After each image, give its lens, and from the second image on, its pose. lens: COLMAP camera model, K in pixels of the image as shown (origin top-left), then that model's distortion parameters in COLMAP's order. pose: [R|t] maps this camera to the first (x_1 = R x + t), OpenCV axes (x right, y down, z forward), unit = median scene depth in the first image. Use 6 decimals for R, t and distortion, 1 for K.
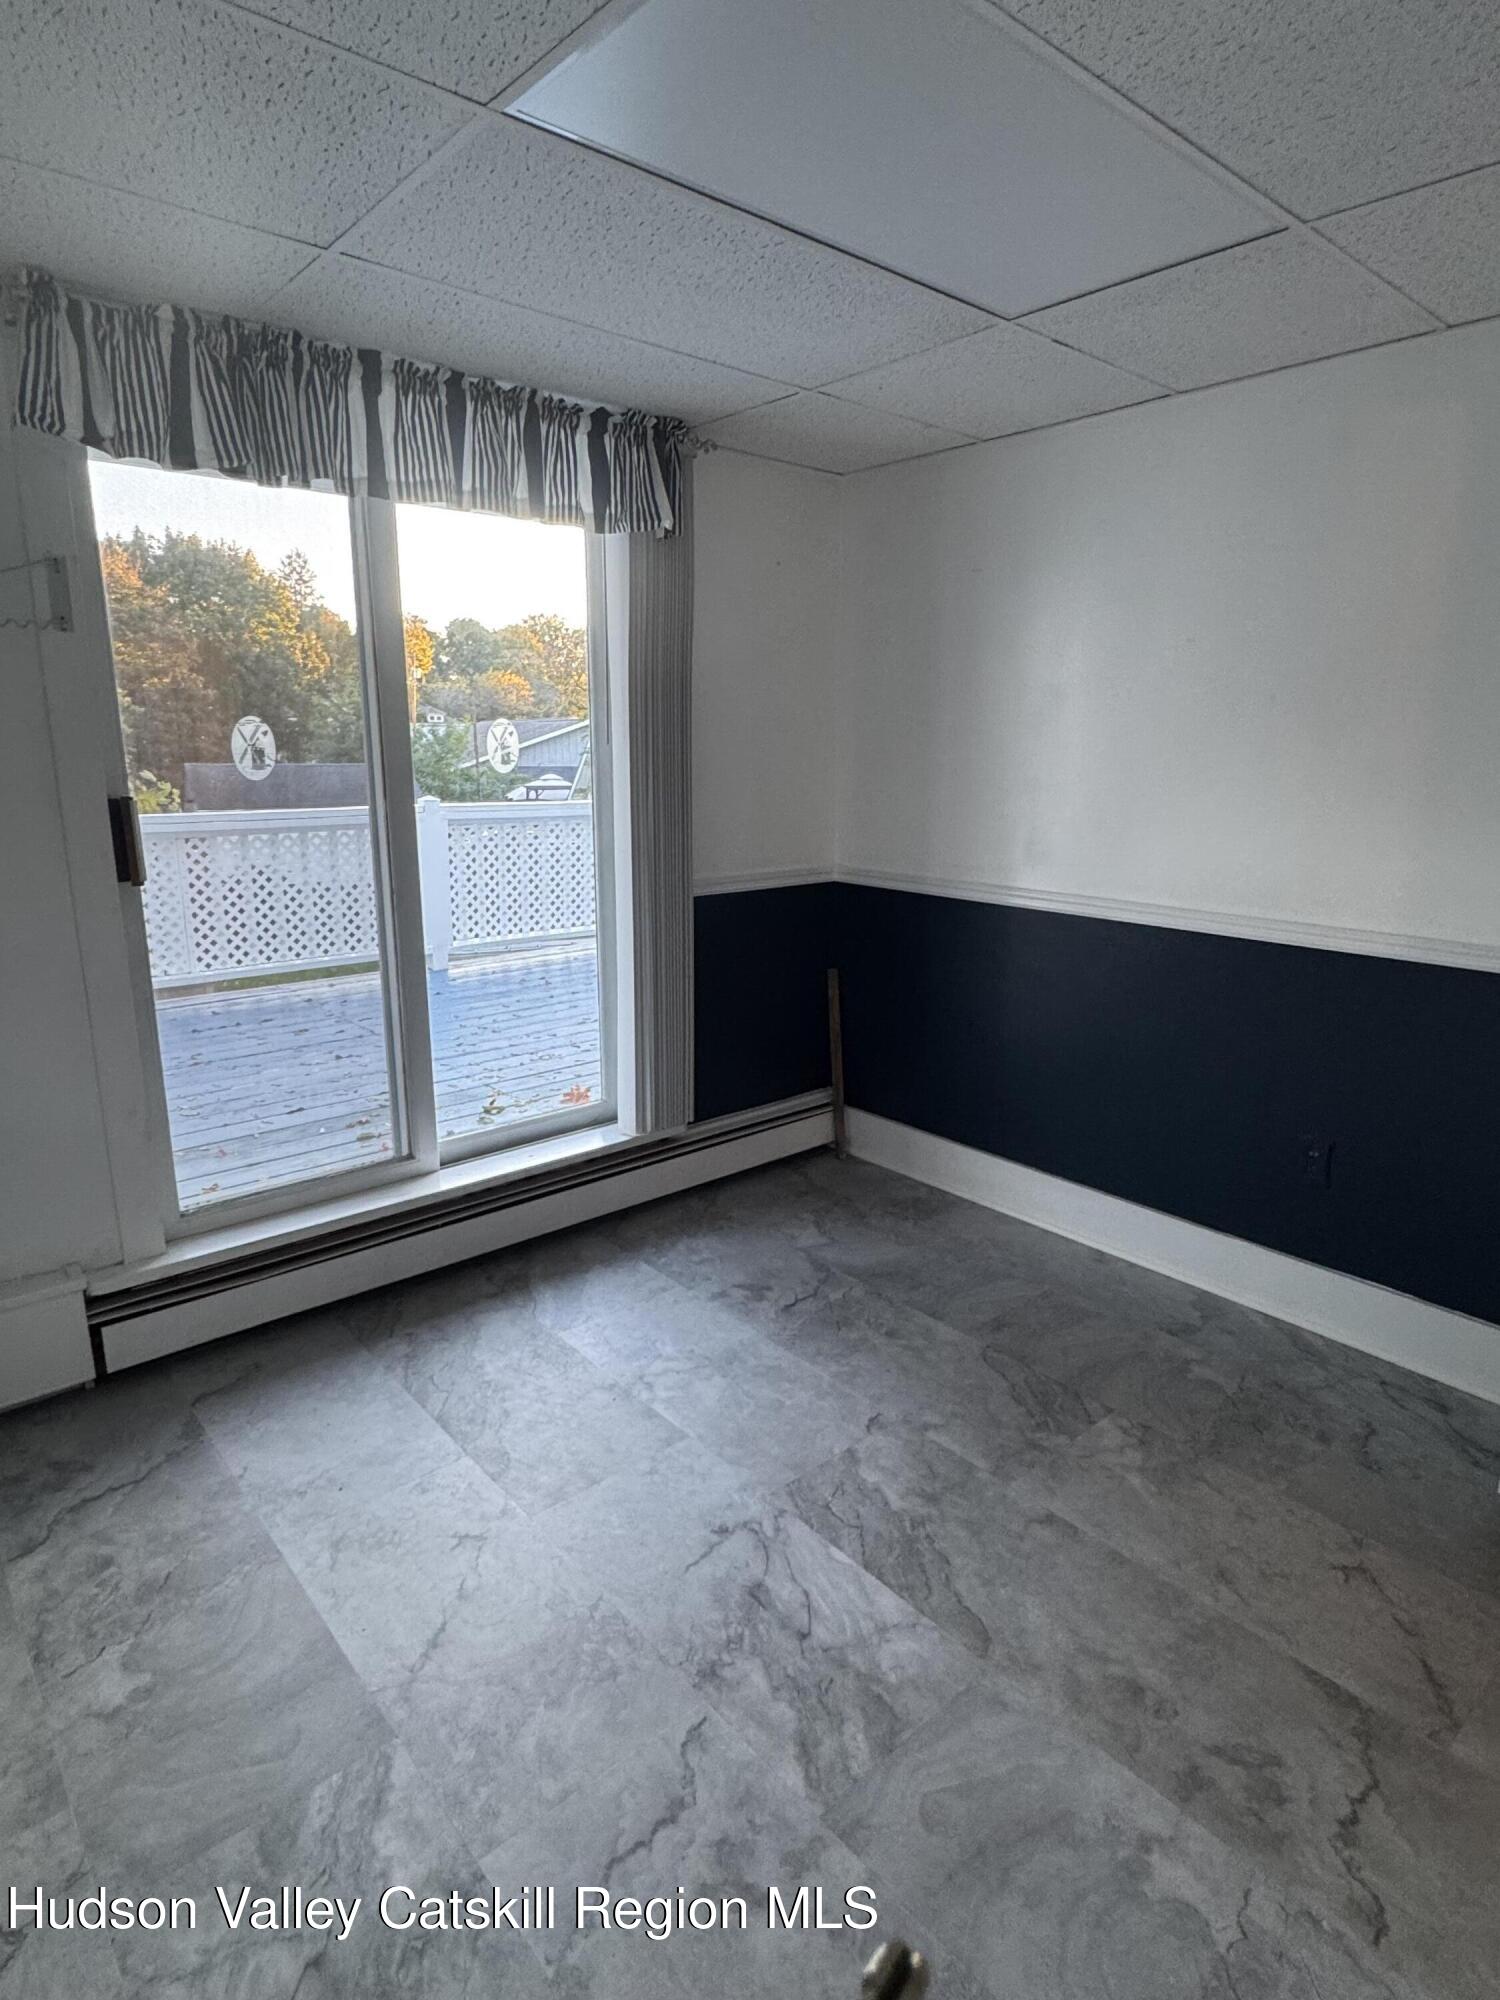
lens RADIAL K [[1104.5, 0, 750.2], [0, 1104.5, 988.6], [0, 0, 1]] dist [-0.001095, -0.001895]
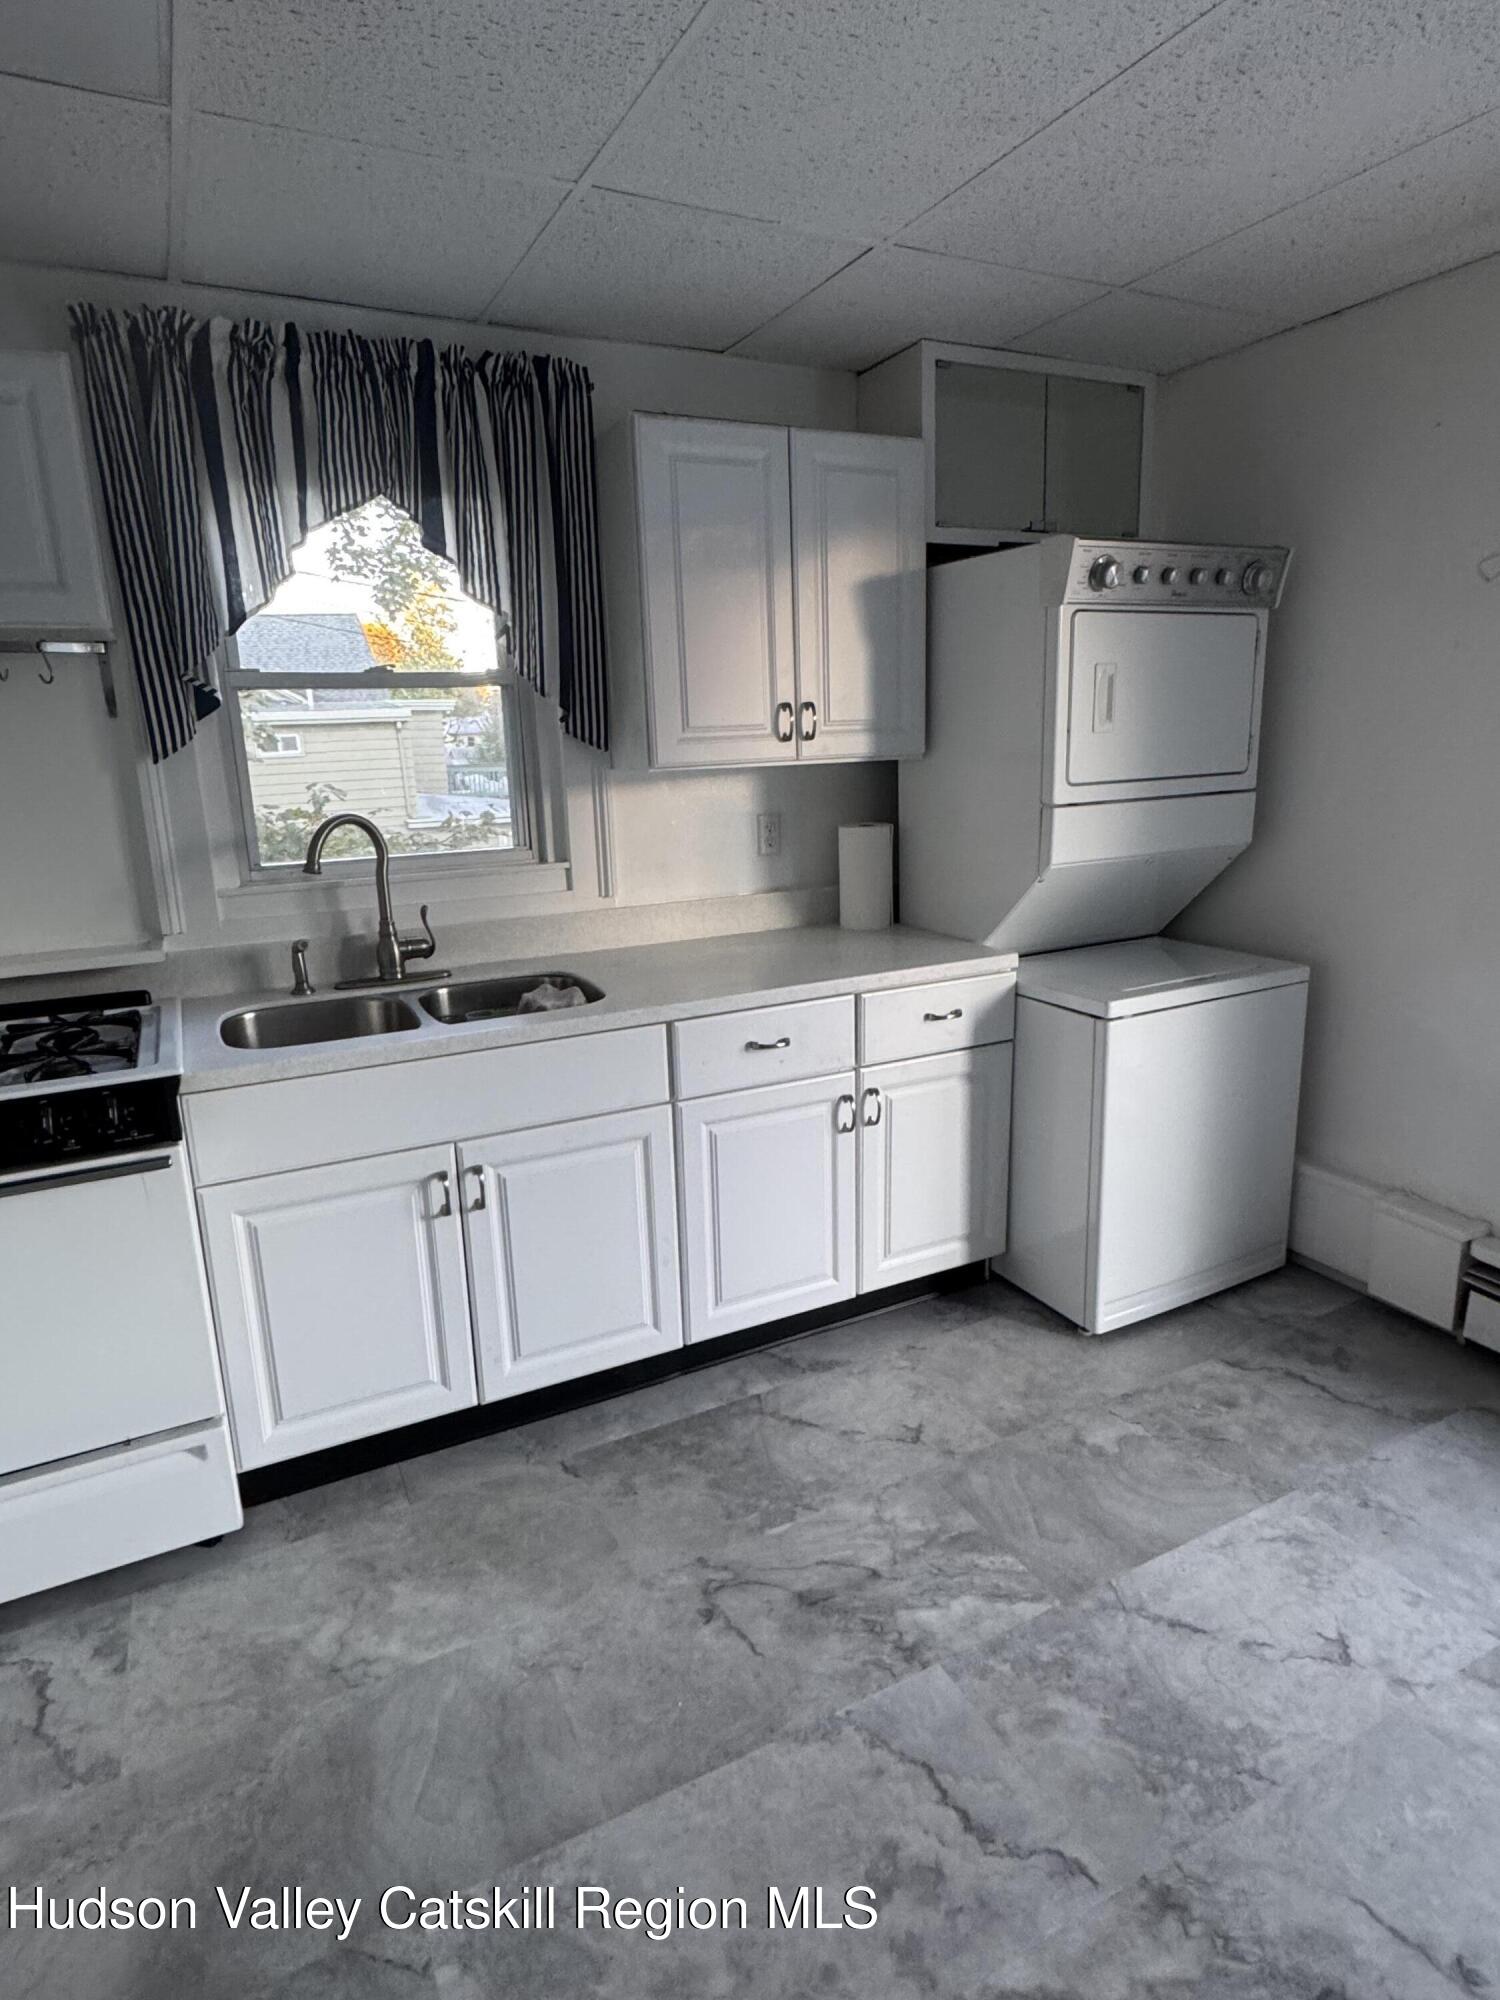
lens RADIAL K [[1104.5, 0, 750.2], [0, 1104.5, 988.6], [0, 0, 1]] dist [-0.001095, -0.001895]
pose [[-0.248415, 0.224828, -0.942201, 0.639236], [-0.184588, 0.943879, 0.273896, -0.142749], [0.950903, 0.241958, -0.192973, 0.743343]]
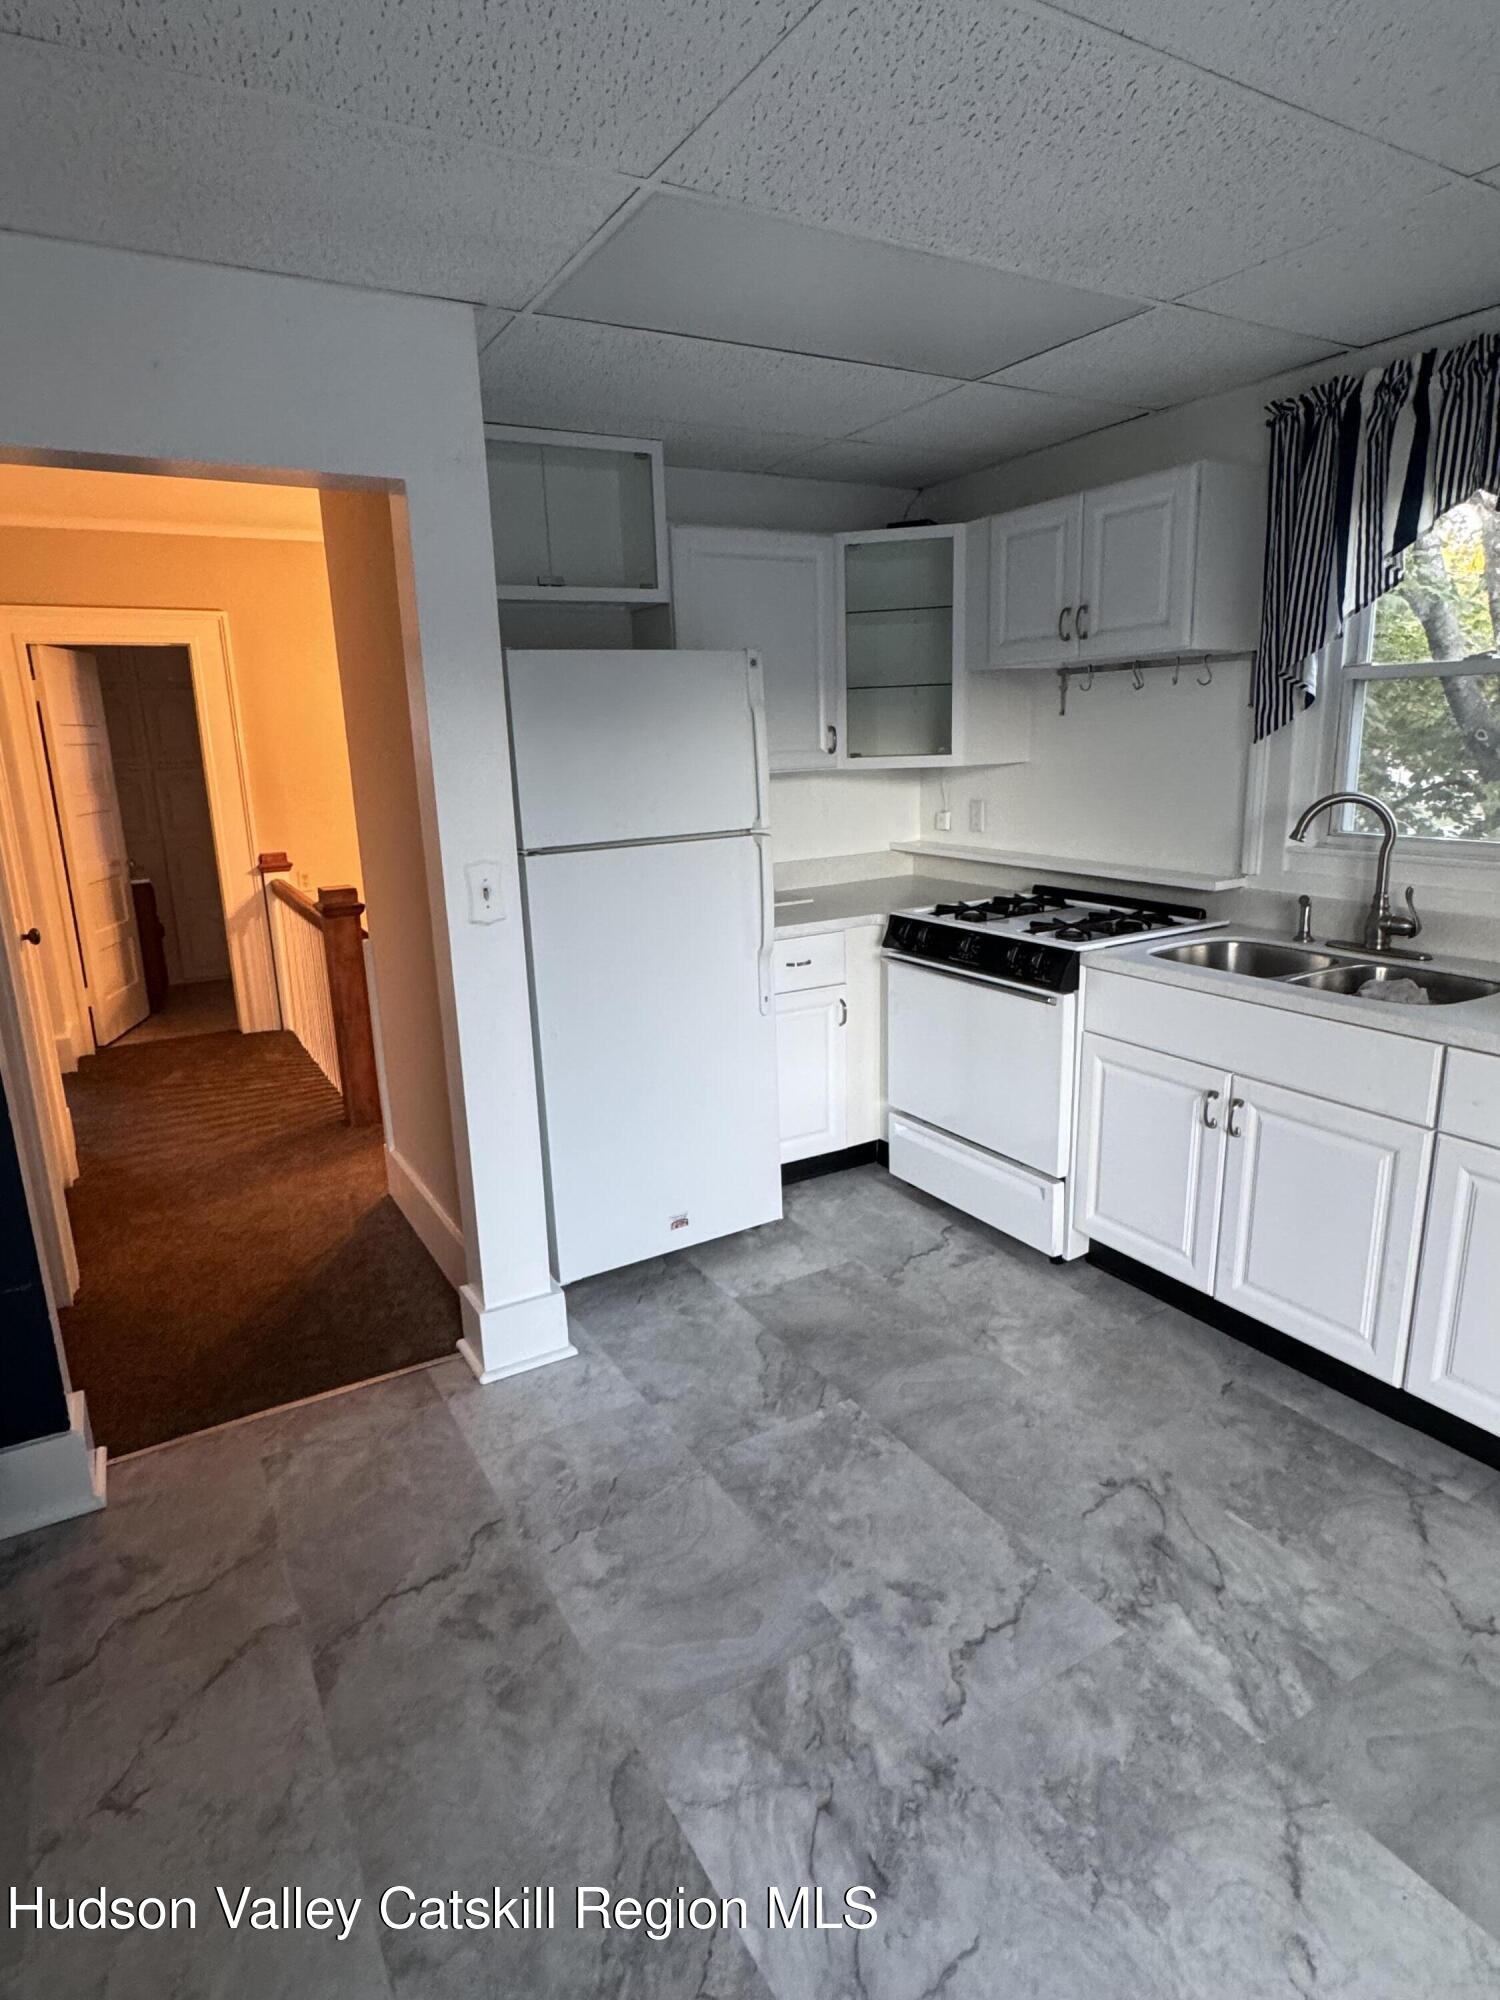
lens RADIAL K [[1104.5, 0, 750.2], [0, 1104.5, 988.6], [0, 0, 1]] dist [-0.001095, -0.001895]
pose [[-0.982586, -0.014336, 0.185256, -0.043941], [0.068255, 0.899466, 0.431627, -0.362356], [-0.172819, 0.436756, -0.882824, 1.594256]]
